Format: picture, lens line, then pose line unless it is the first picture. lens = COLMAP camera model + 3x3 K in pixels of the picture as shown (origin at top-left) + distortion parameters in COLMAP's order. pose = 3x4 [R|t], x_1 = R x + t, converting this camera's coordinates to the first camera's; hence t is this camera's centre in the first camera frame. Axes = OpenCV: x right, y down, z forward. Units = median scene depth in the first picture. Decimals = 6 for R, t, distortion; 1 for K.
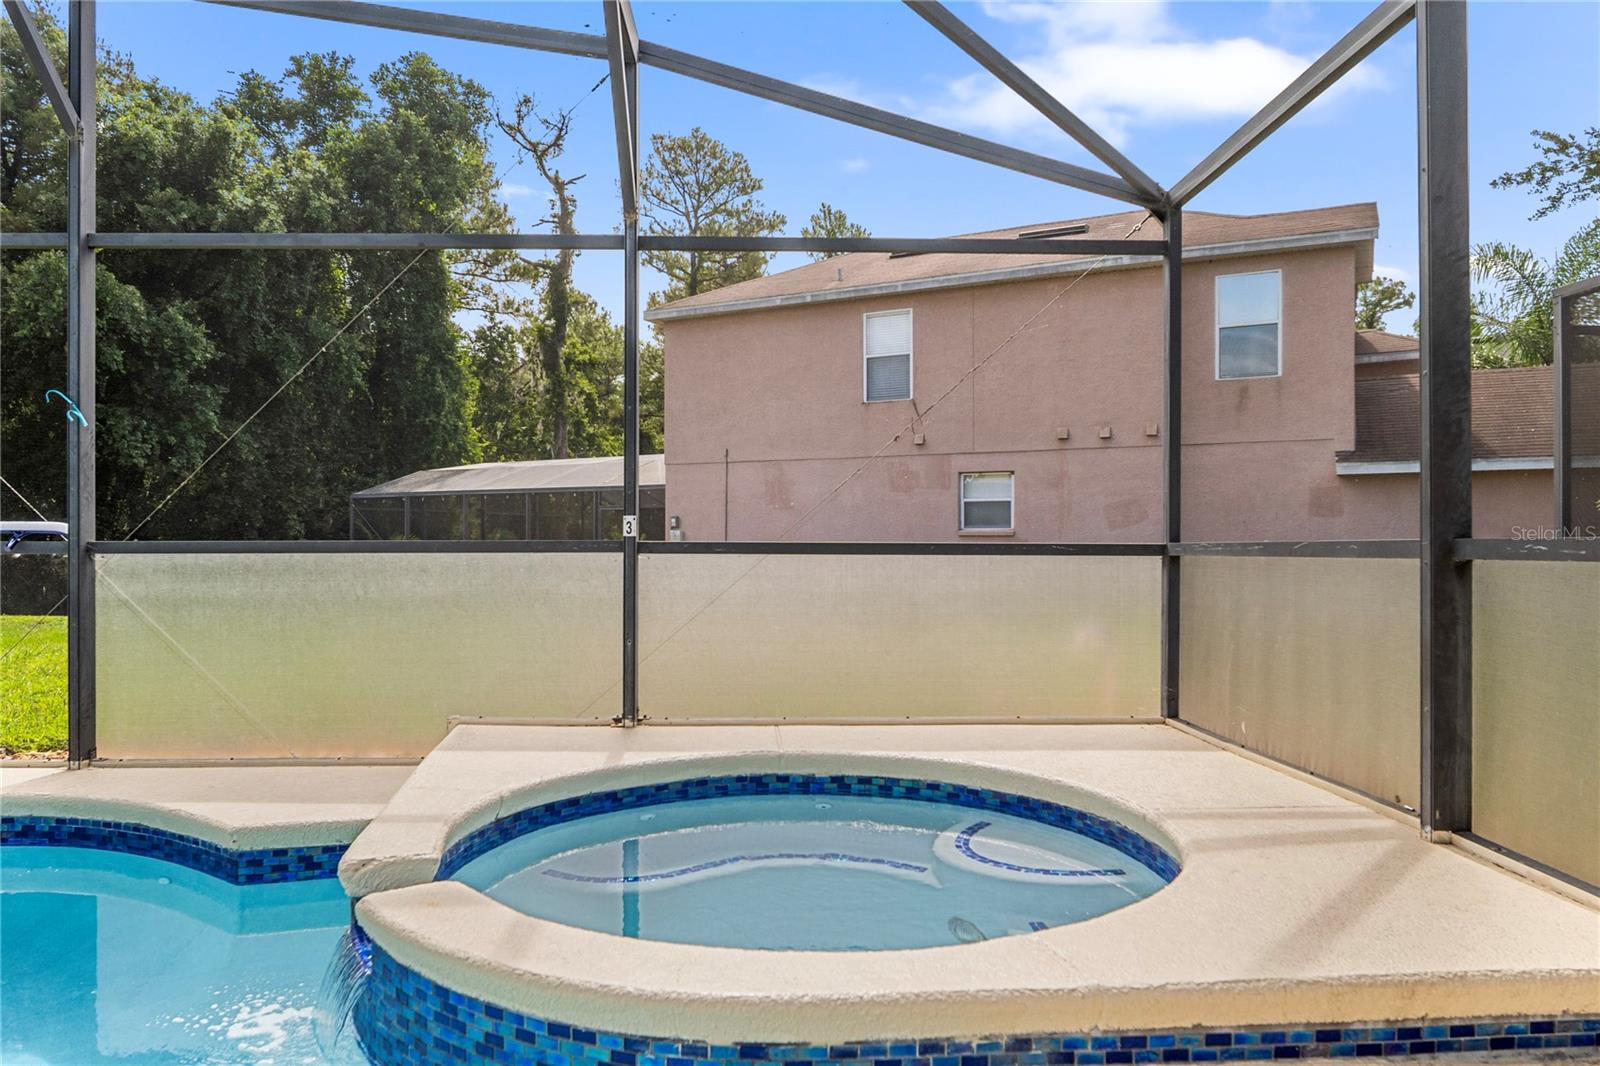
lens RADIAL K [[1088.8, 0, 804.2], [0, 1088.8, 547.3], [0, 0, 1]] dist [-0.011358, 0.002718]
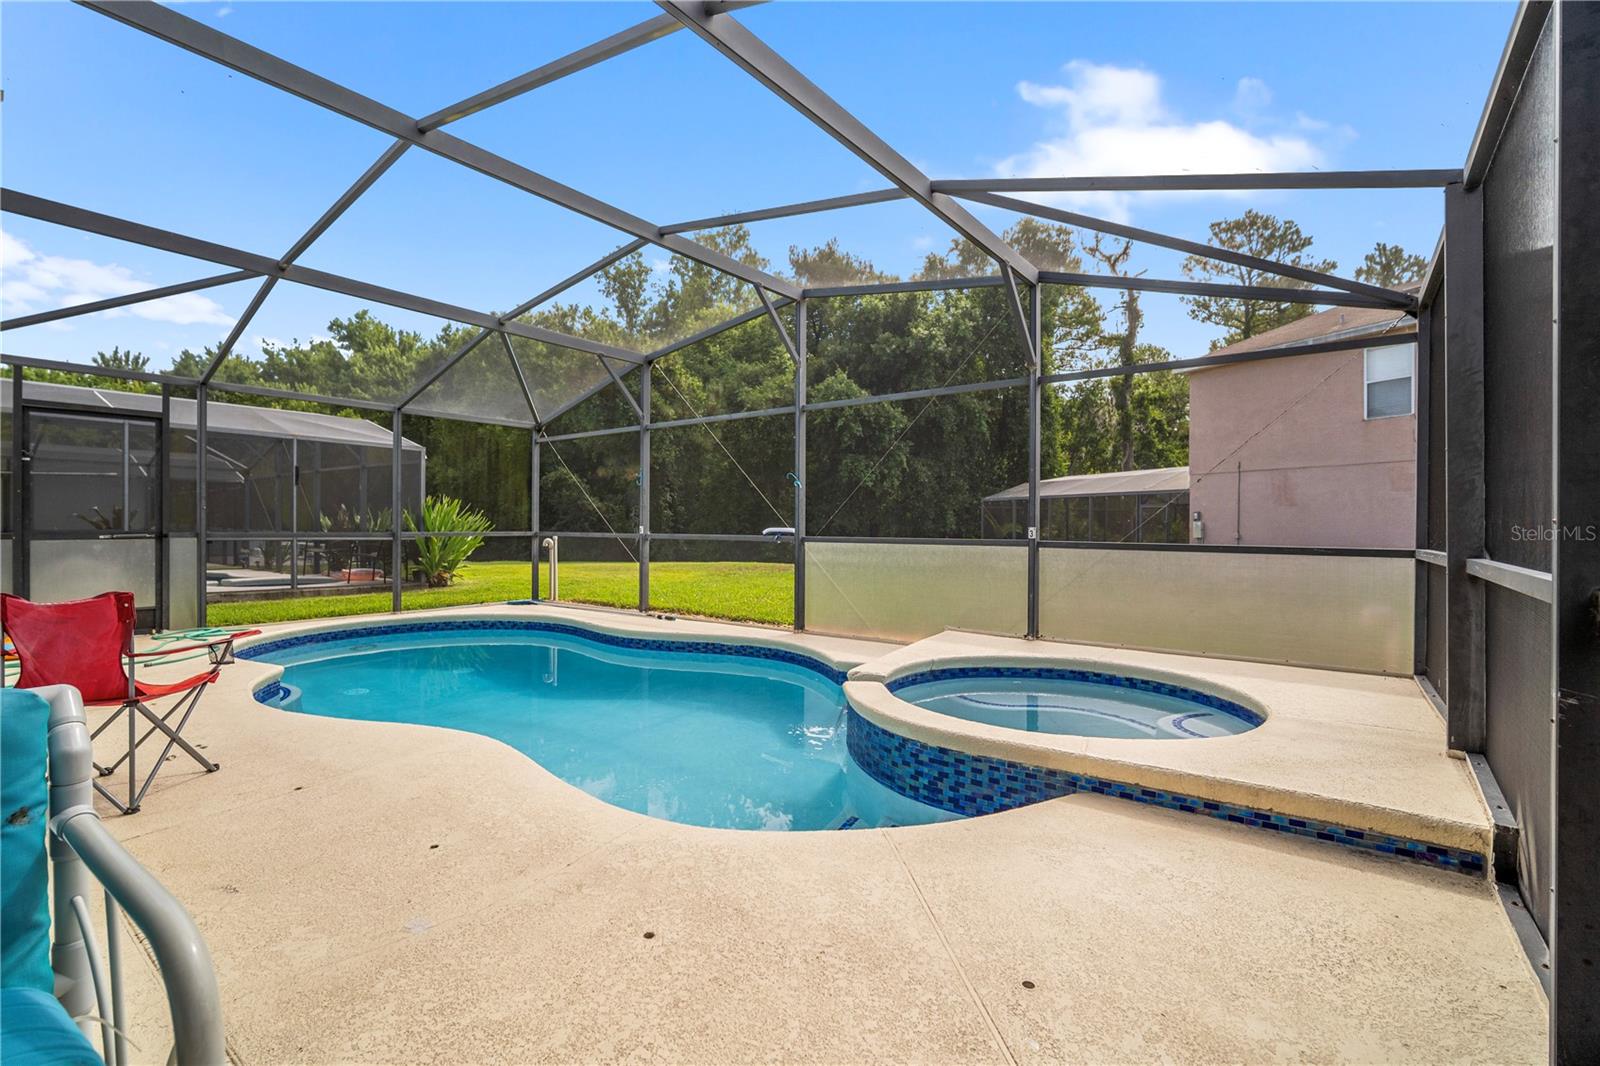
lens RADIAL K [[744.8, 0, 803.0], [0, 744.8, 528.0], [0, 0, 1]] dist [0.005064, 0.000219]
pose [[0.783011, 0.009386, -0.621937, 0.082133], [-0.008748, 0.999953, 0.004077, -0.007423], [0.621947, 0.002248, 0.783056, -0.062194]]
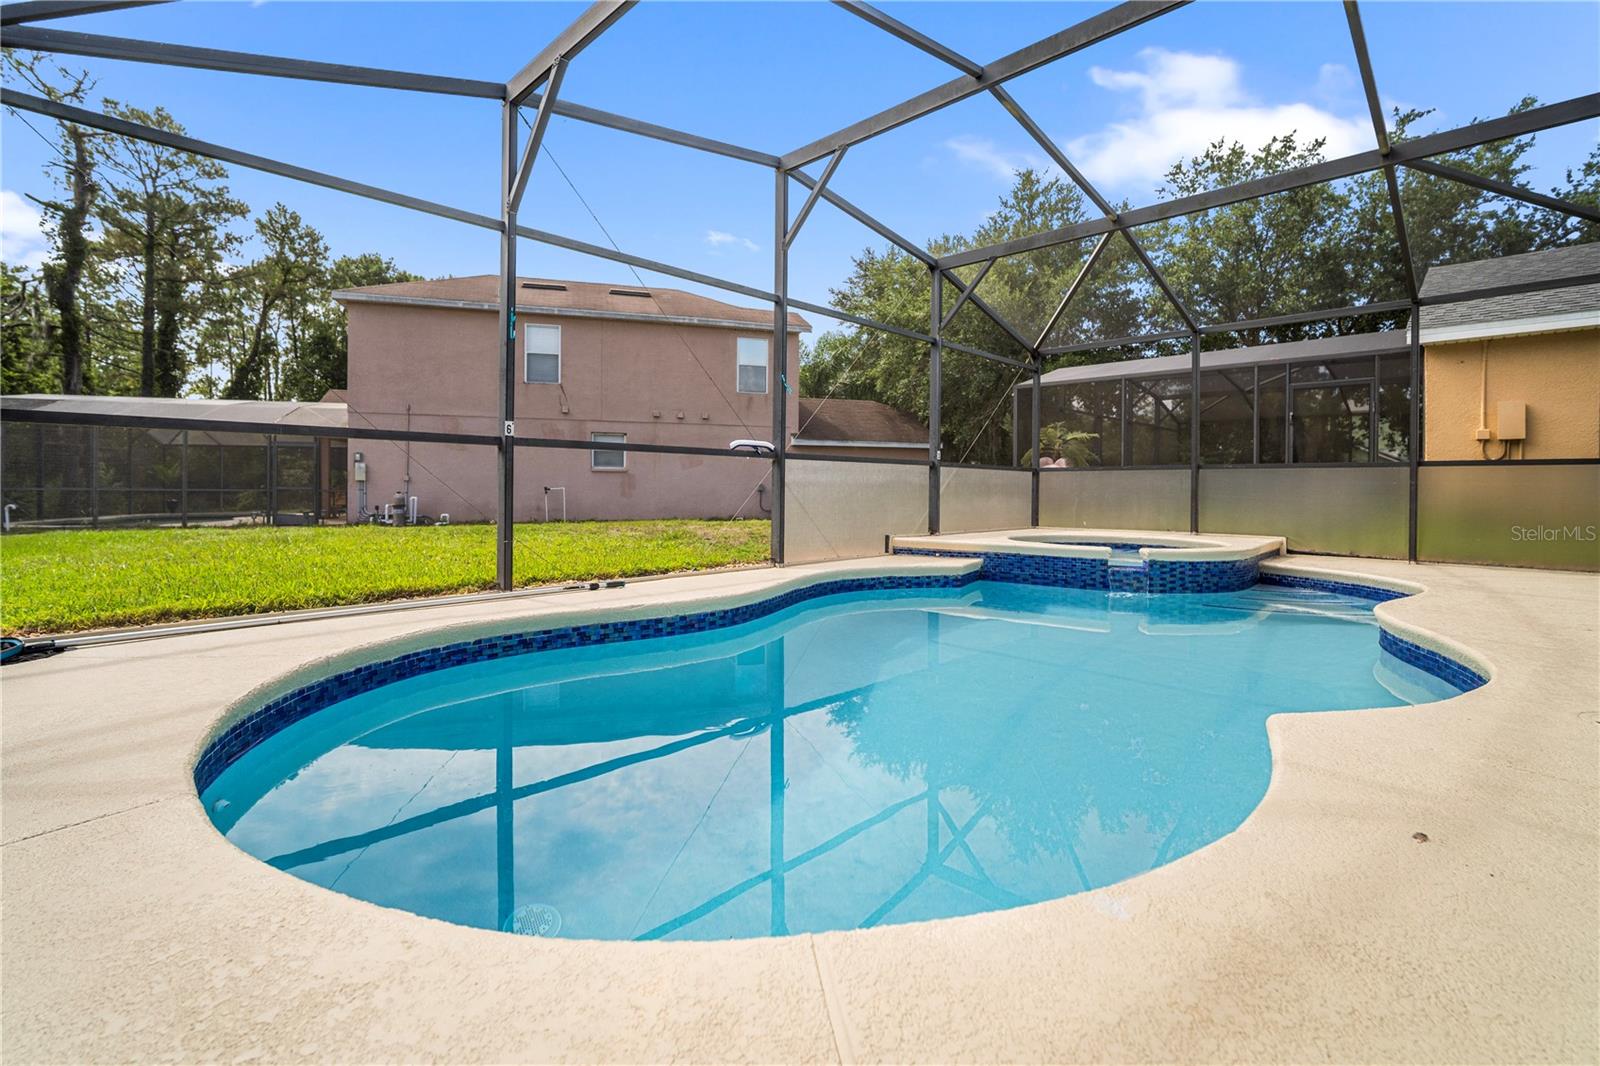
lens RADIAL K [[707.5, 0, 822.0], [0, 707.5, 490.5], [0, 0, 1]] dist [-0.004563, 0.000155]
pose [[0.718575, 0.001309, 0.695448, -0.342170], [-0.005585, 0.999977, 0.003889, 0.012421], [-0.695427, -0.006679, 0.718566, 0.000556]]
